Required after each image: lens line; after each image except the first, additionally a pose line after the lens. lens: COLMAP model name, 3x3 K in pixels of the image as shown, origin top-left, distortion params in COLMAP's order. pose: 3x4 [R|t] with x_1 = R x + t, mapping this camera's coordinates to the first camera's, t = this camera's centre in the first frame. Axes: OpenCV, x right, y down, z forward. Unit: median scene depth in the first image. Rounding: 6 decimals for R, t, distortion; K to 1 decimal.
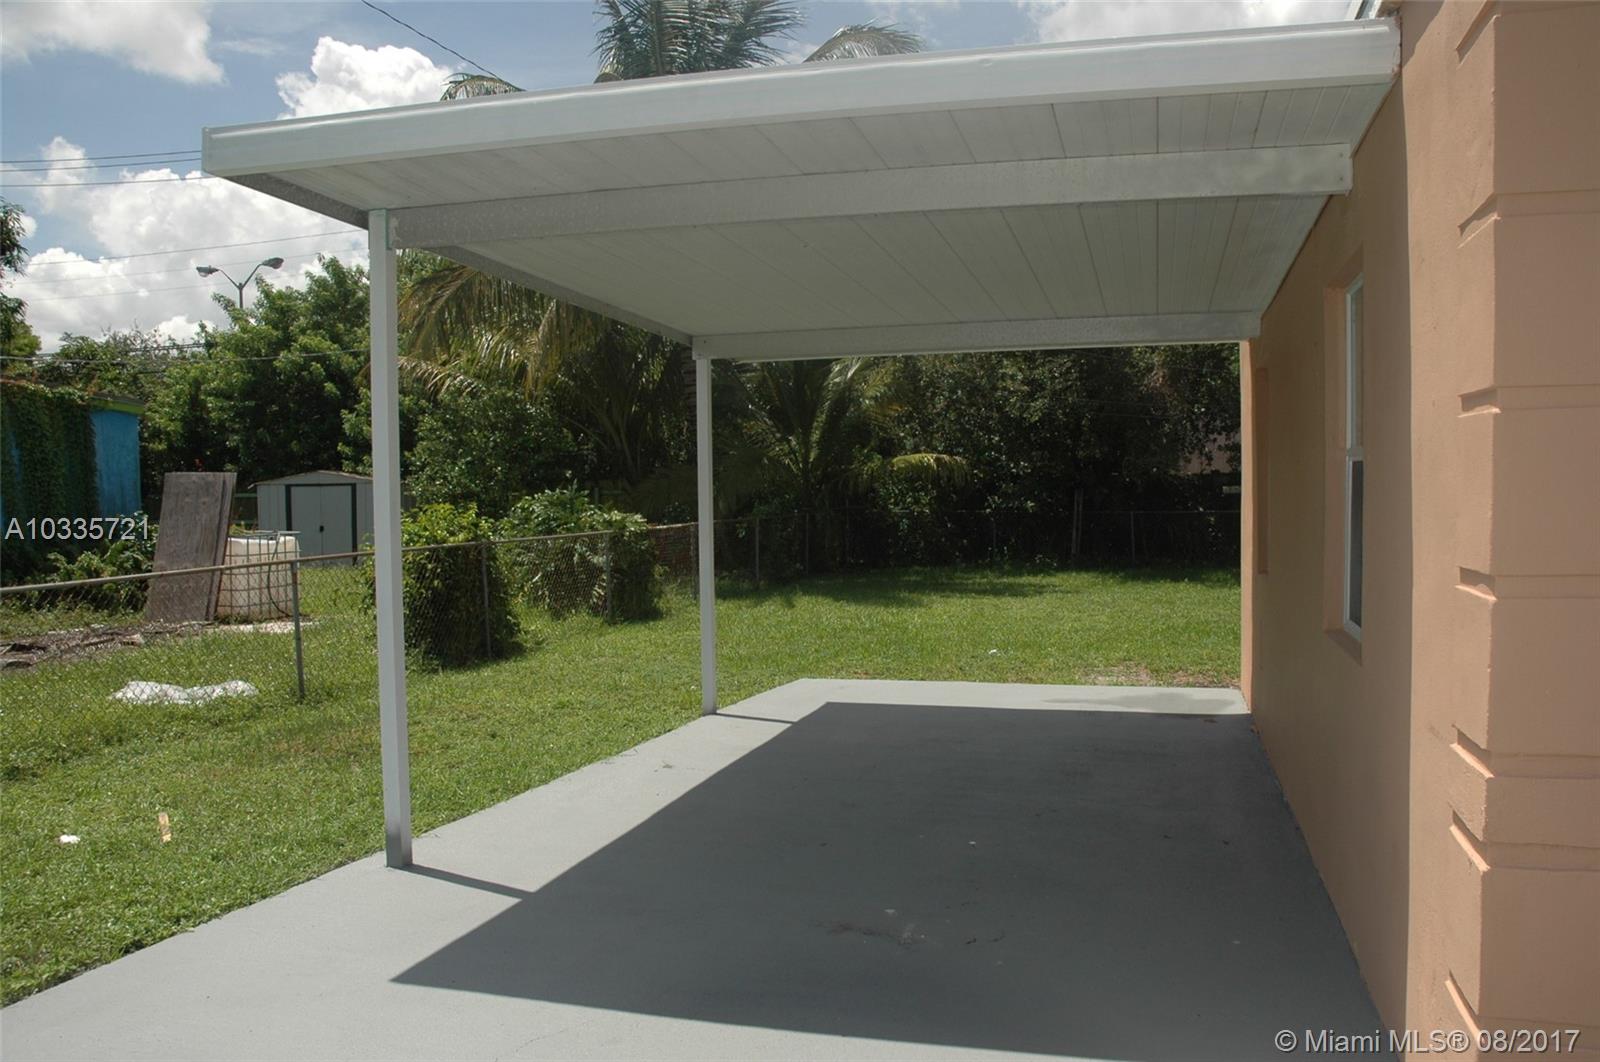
lens RADIAL K [[1299.0, 0, 802.9], [0, 1299.0, 559.4], [0, 0, 1]] dist [-0.137931, 0.017735]
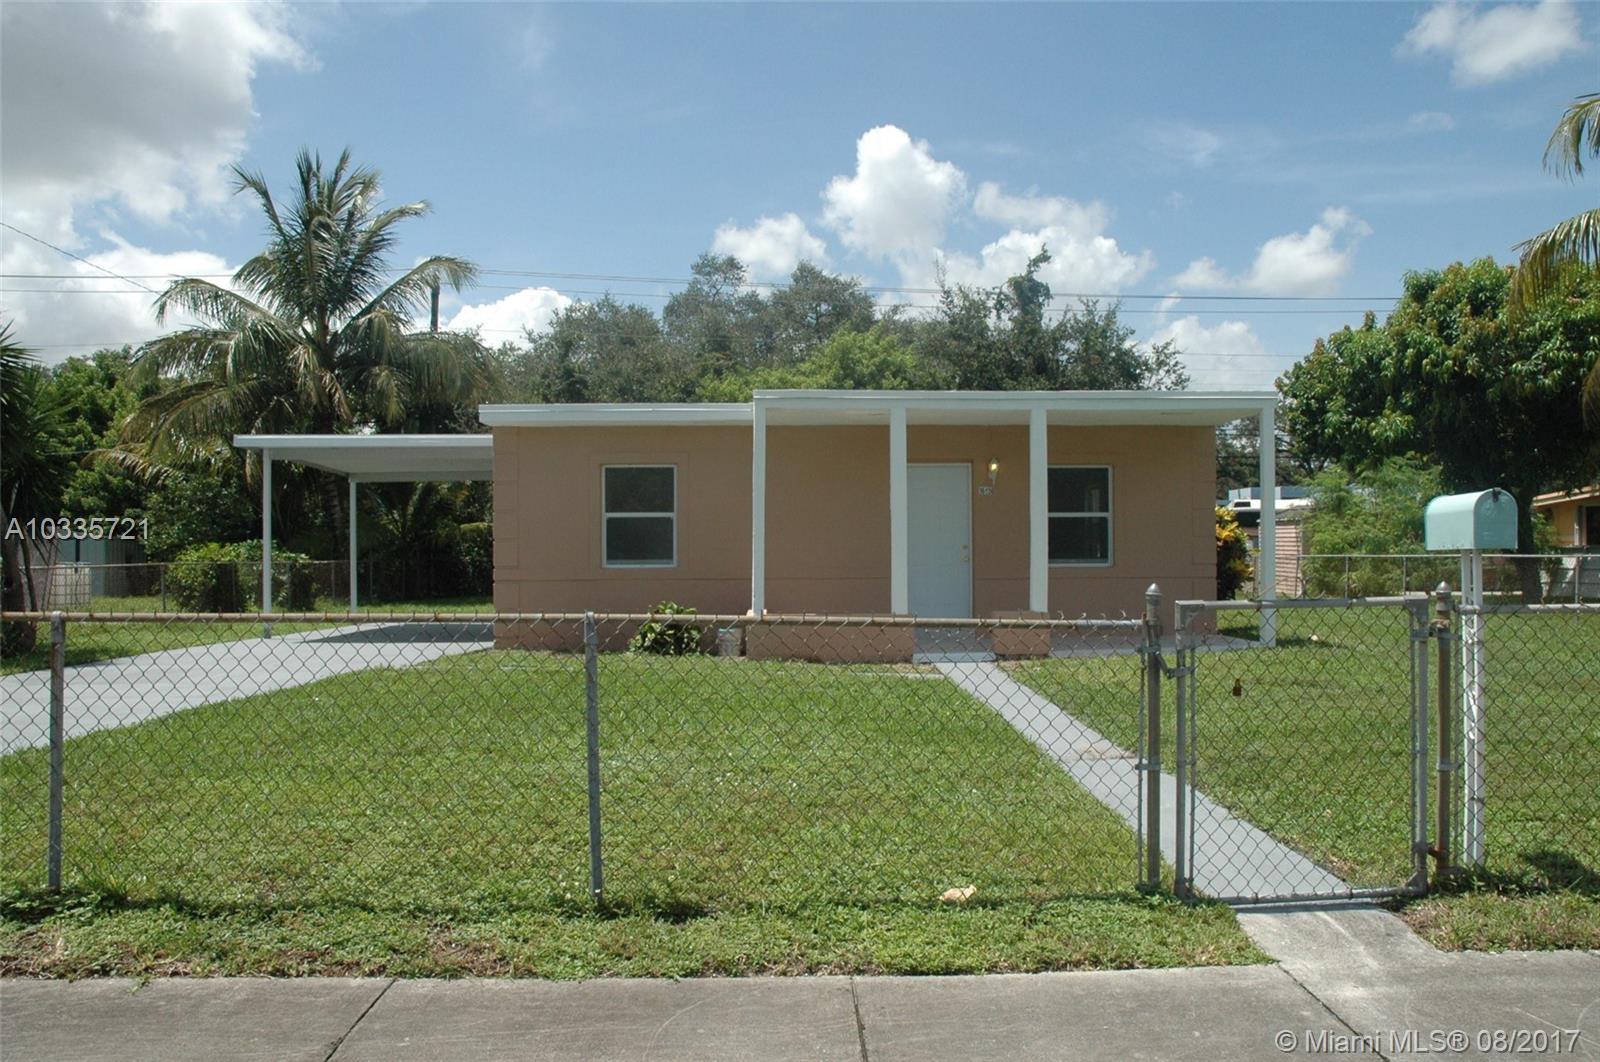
lens RADIAL K [[1366.7, 0, 802.4], [0, 1366.7, 553.3], [0, 0, 1]] dist [-0.092670, 0.004172]
pose [[0.961773, 0.007099, 0.273757, 0.025235], [0.009844, 0.998122, -0.060466, 0.084191], [-0.273672, 0.060850, 0.959896, -0.980649]]
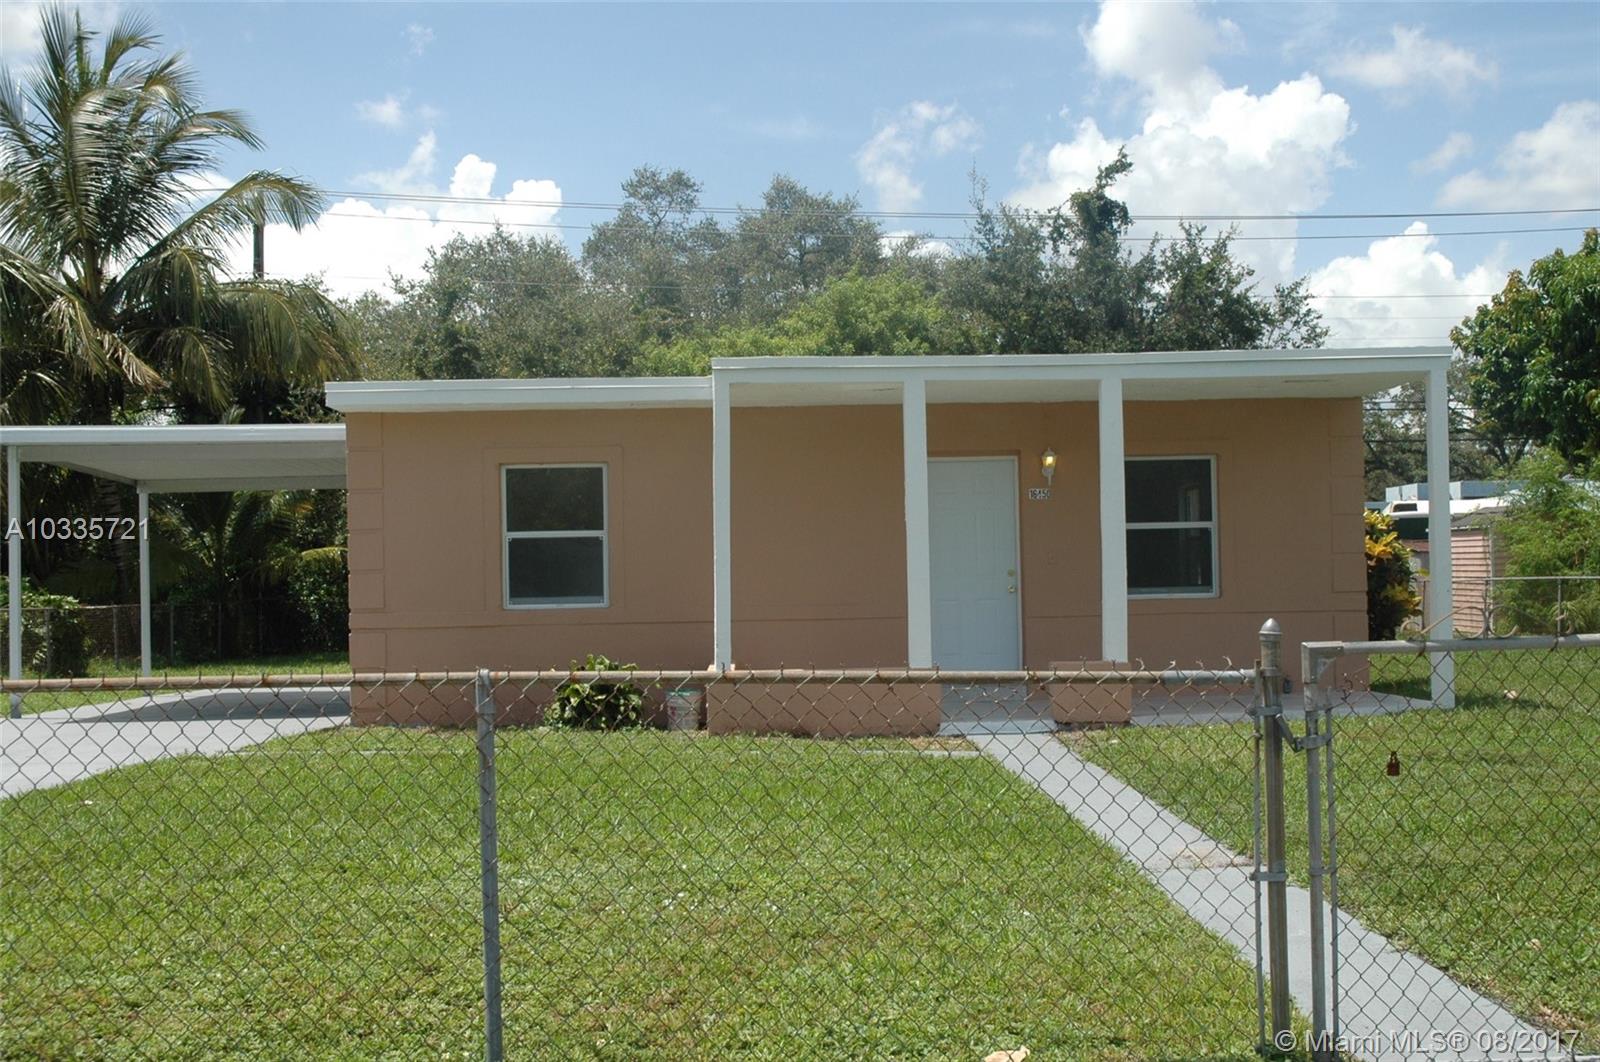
lens RADIAL K [[1892.5, 0, 798.0], [0, 1892.5, 547.9], [0, 0, 1]] dist [0.016127, 0.234710]
pose [[0.958777, -0.001402, 0.284156, 0.022805], [0.024762, 0.996596, -0.078633, 0.080750], [-0.283079, 0.082427, 0.955548, -0.962819]]
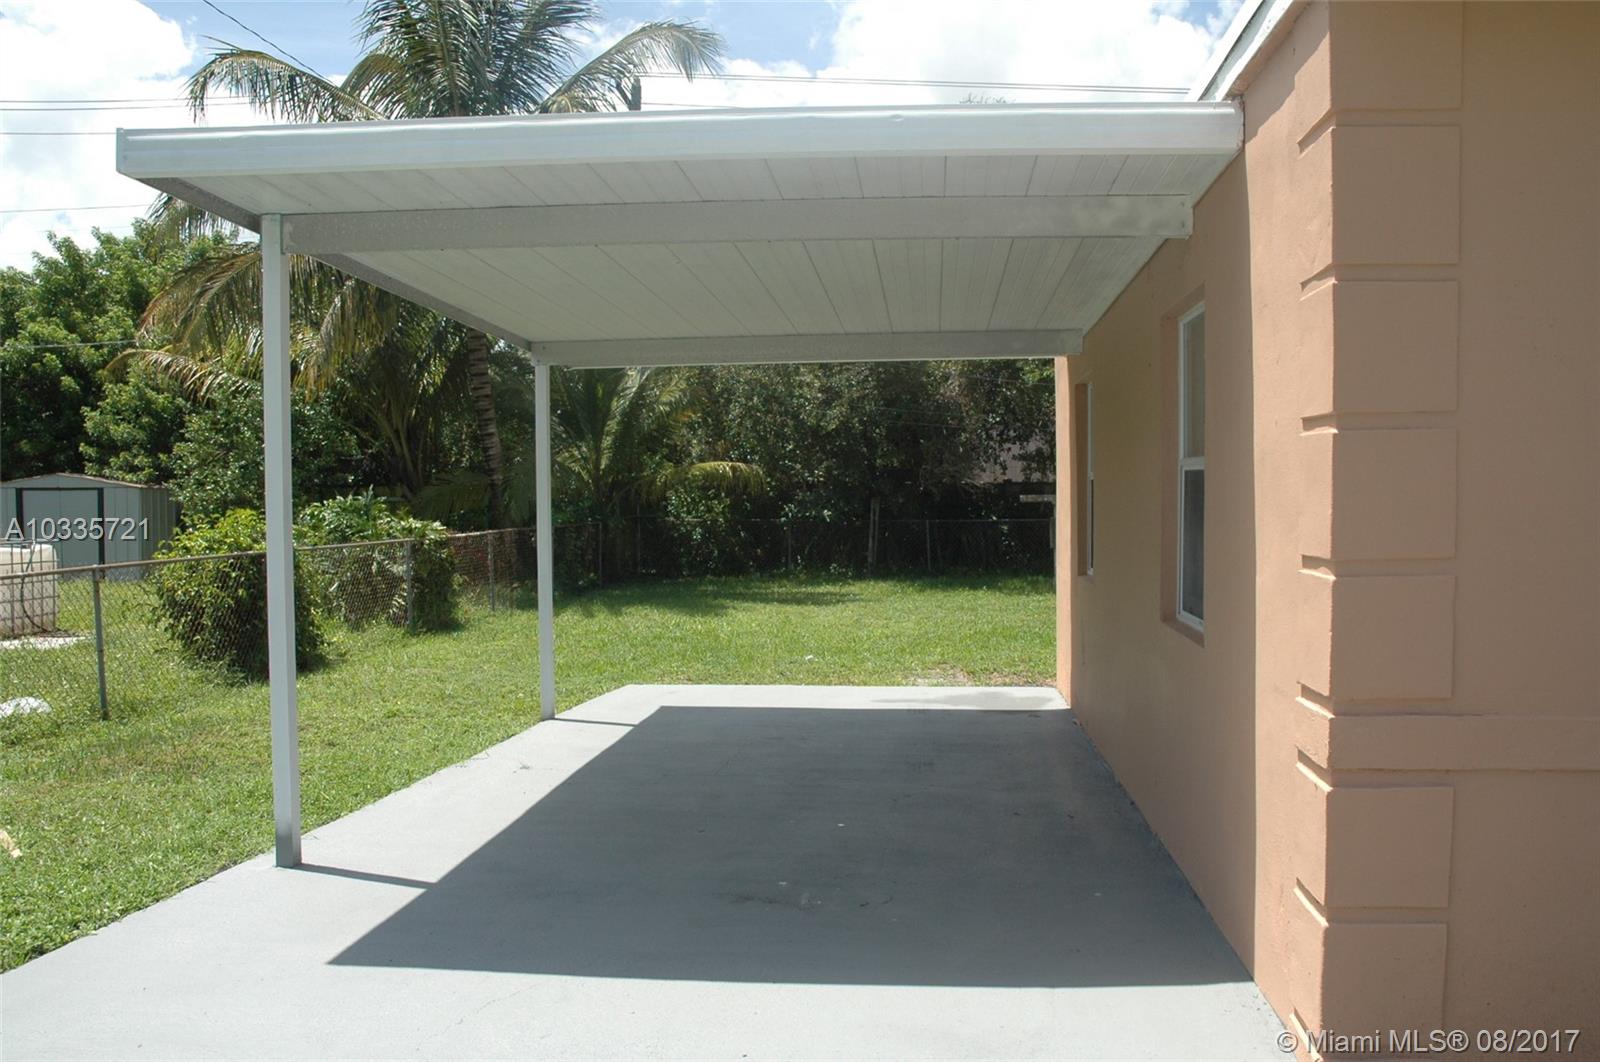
lens RADIAL K [[1366.7, 0, 802.4], [0, 1366.7, 553.3], [0, 0, 1]] dist [-0.092670, 0.004172]
pose [[0.984917, -0.001128, 0.173022, -0.034360], [0.003420, 0.999910, -0.012953, 0.002780], [-0.172992, 0.013350, 0.984833, -0.043323]]
